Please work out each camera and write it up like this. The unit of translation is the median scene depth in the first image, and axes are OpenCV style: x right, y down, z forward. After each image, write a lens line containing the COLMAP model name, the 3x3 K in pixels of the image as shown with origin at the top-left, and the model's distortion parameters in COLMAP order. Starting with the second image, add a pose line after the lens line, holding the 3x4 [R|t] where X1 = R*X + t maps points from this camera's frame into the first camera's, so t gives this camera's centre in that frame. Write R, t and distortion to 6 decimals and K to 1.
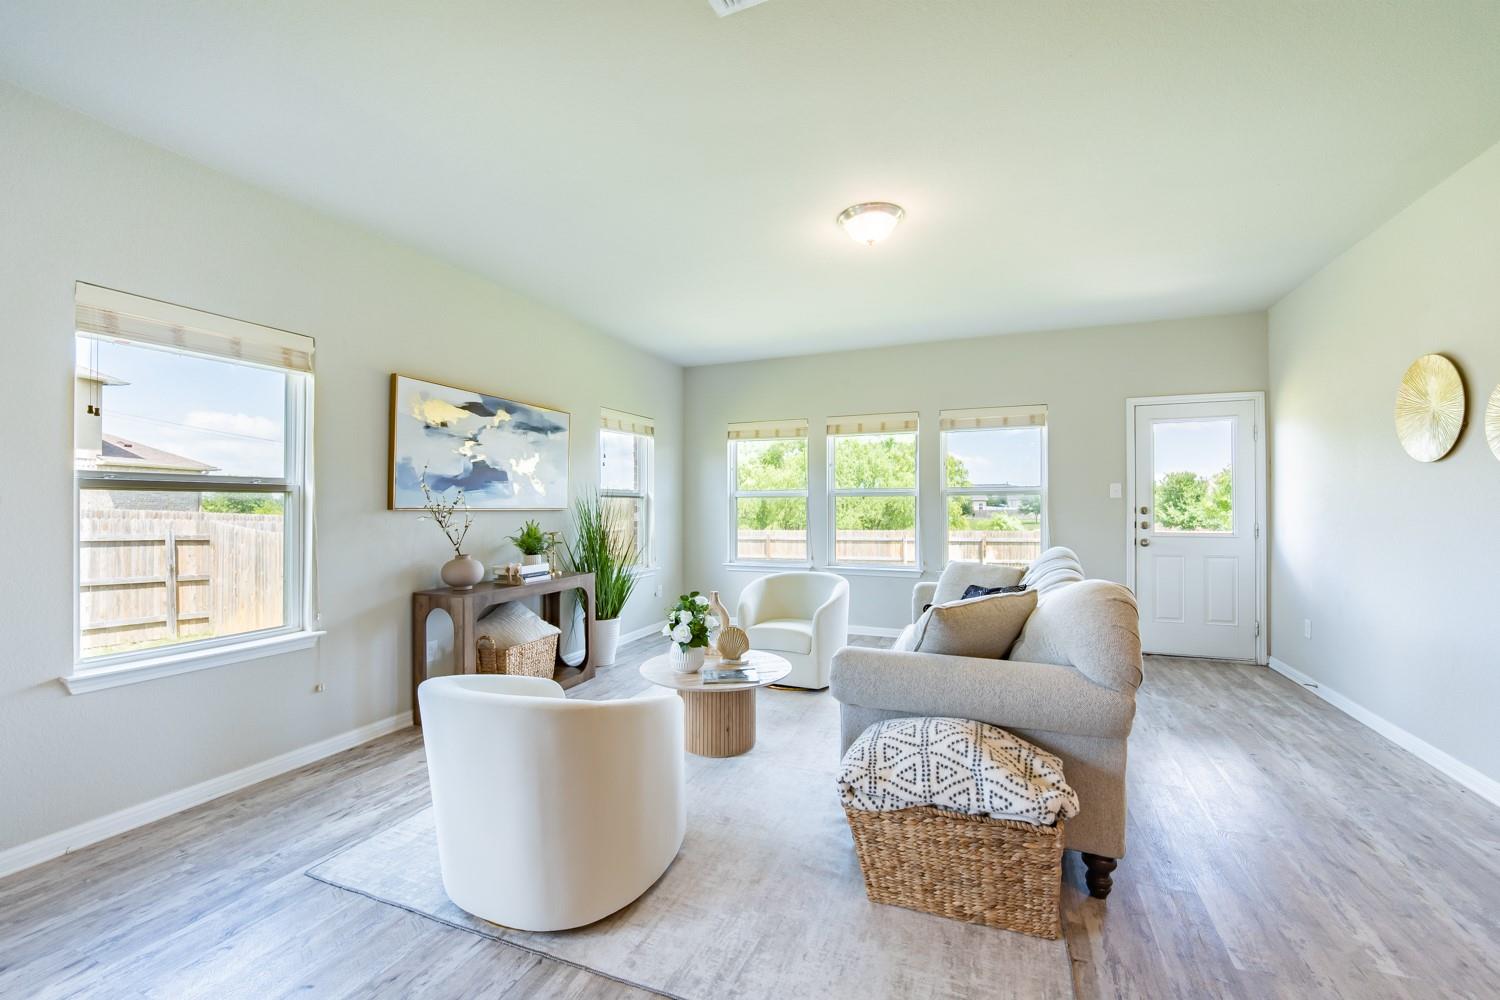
lens RADIAL K [[616.5, 0, 745.0], [0, 616.5, 500.5], [0, 0, 1]] dist [0.007063, -0.014264]
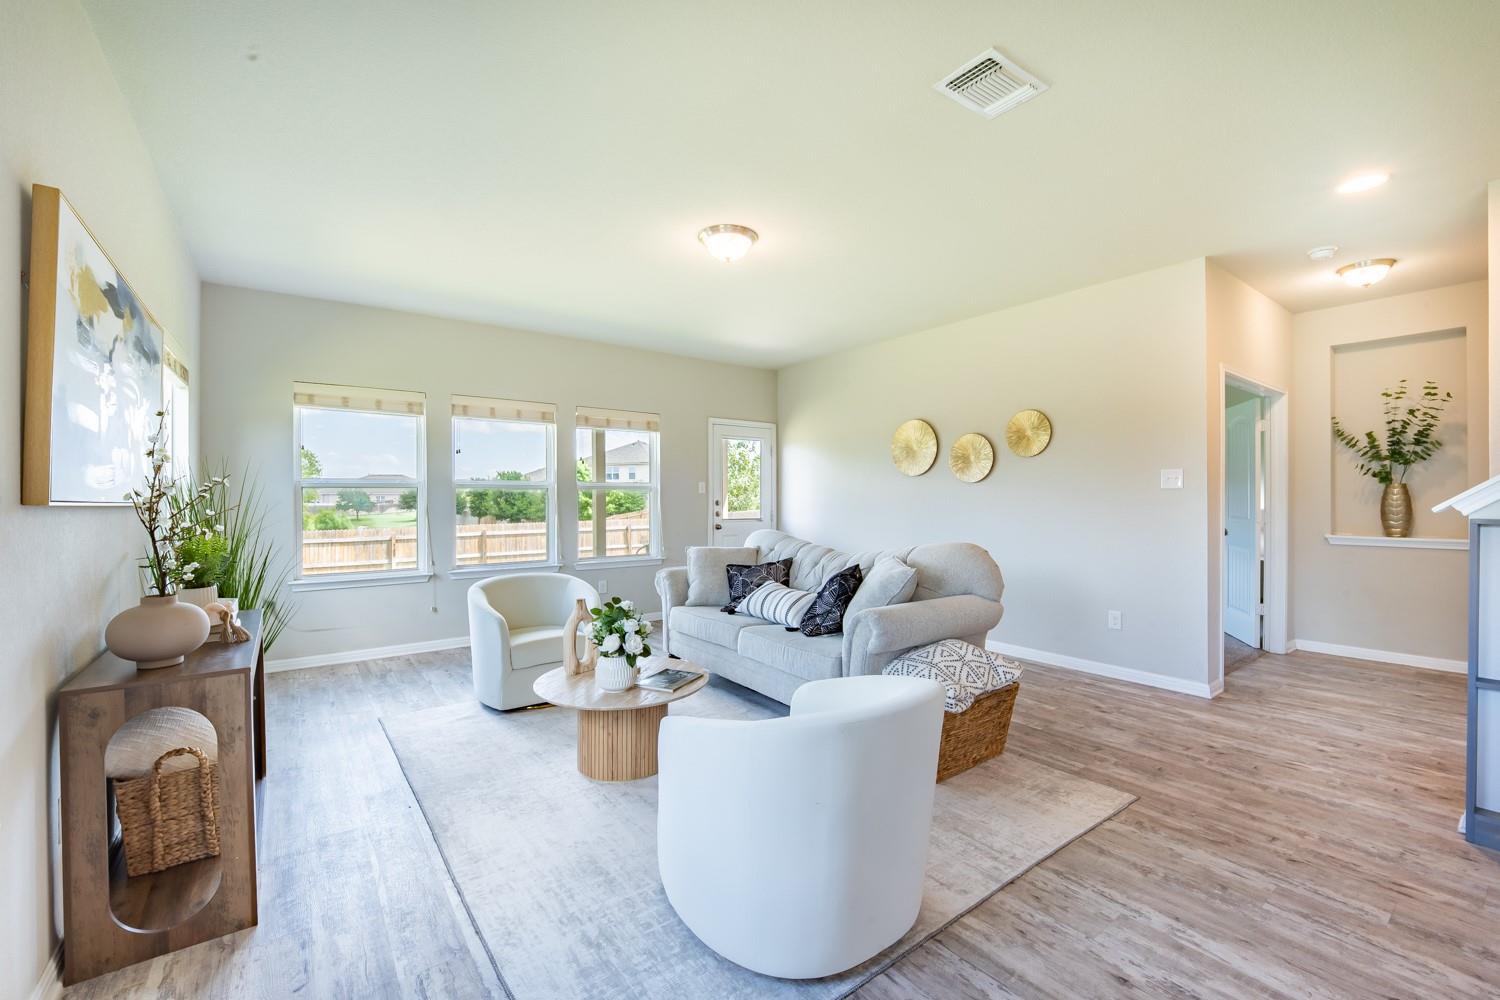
lens RADIAL K [[616.5, 0, 745.0], [0, 616.5, 500.5], [0, 0, 1]] dist [0.007063, -0.014264]
pose [[0.514995, 0.000848, 0.857193, -0.538043], [-0.007211, 0.999968, 0.003343, 0.007140], [-0.857163, -0.007903, 0.514984, 0.295606]]
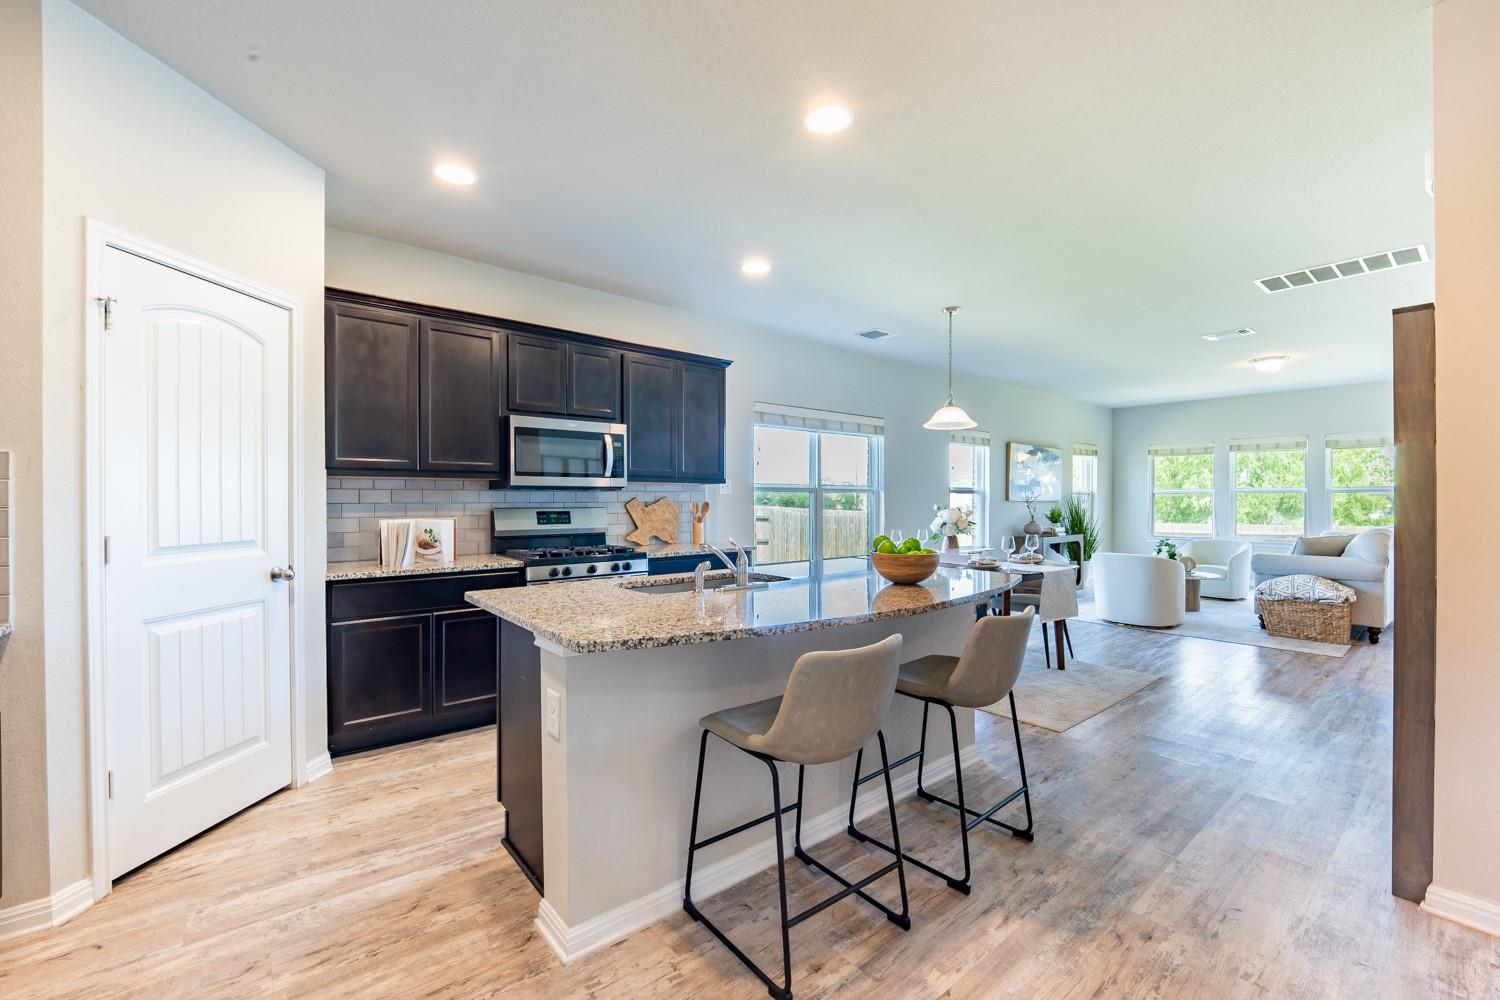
lens RADIAL K [[616.5, 0, 745.0], [0, 616.5, 500.5], [0, 0, 1]] dist [0.007063, -0.014264]
pose [[0.879470, 0.002882, -0.475946, -0.265512], [0.002956, 0.999929, 0.011517, -0.012647], [0.475945, -0.011536, 0.879399, -1.219475]]
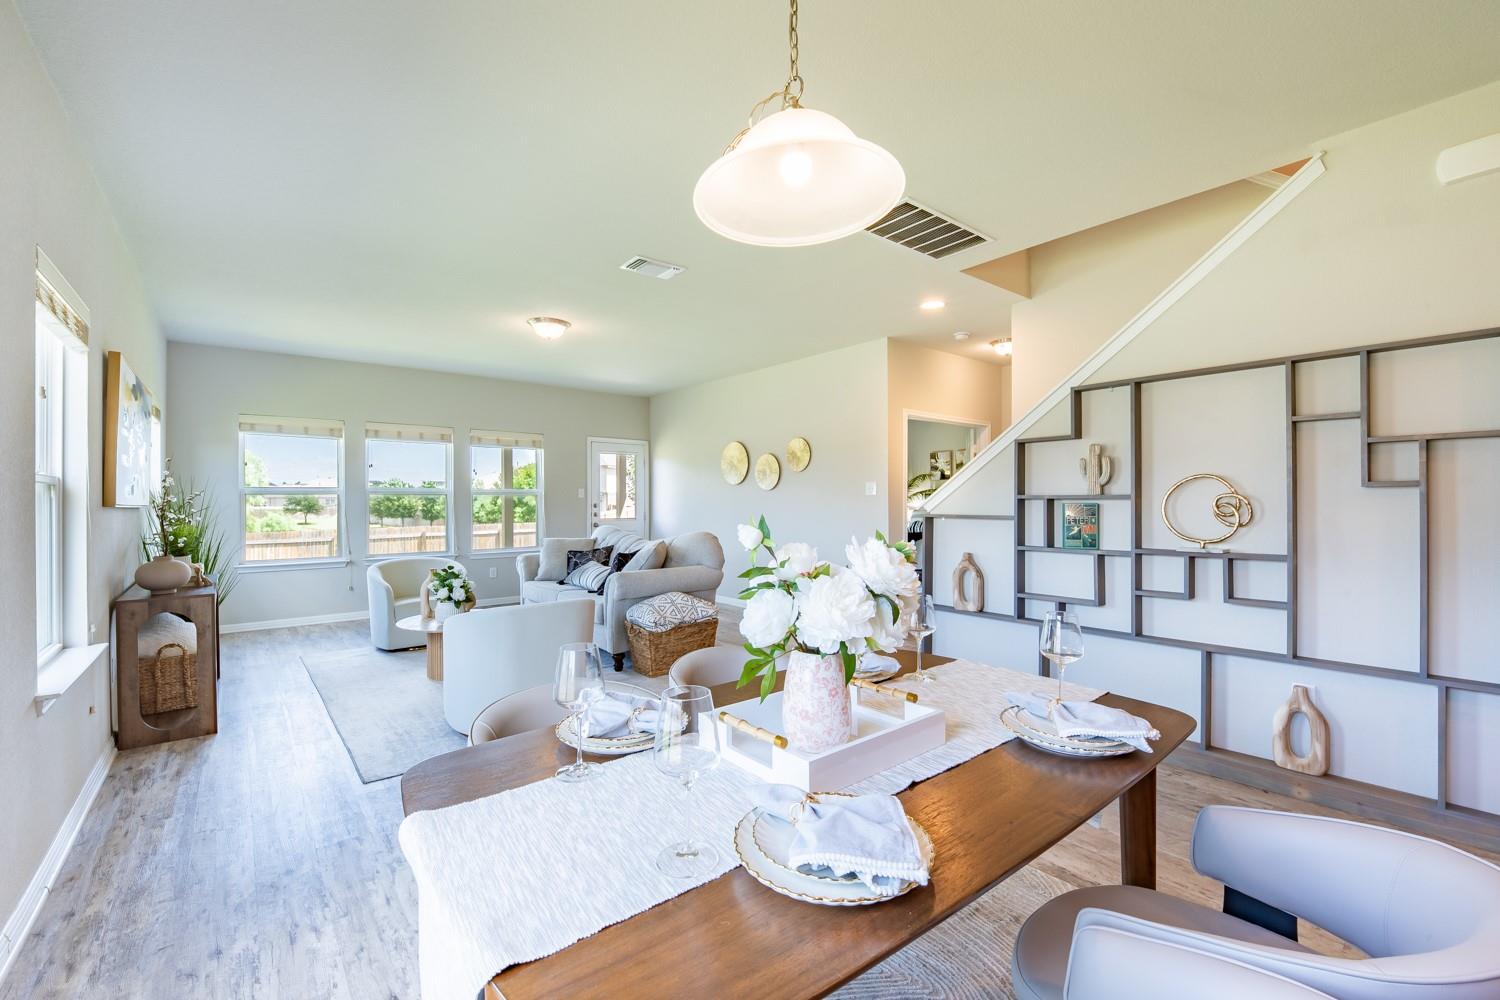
lens RADIAL K [[621.2, 0, 750.0], [0, 621.2, 500.0], [0, 0, 1]] dist [0.000795, -0.014224]
pose [[0.463039, 0.004421, 0.886327, -0.728965], [-0.005793, 0.999981, -0.001962, 0.002888], [-0.886319, -0.004226, 0.463056, -0.159324]]
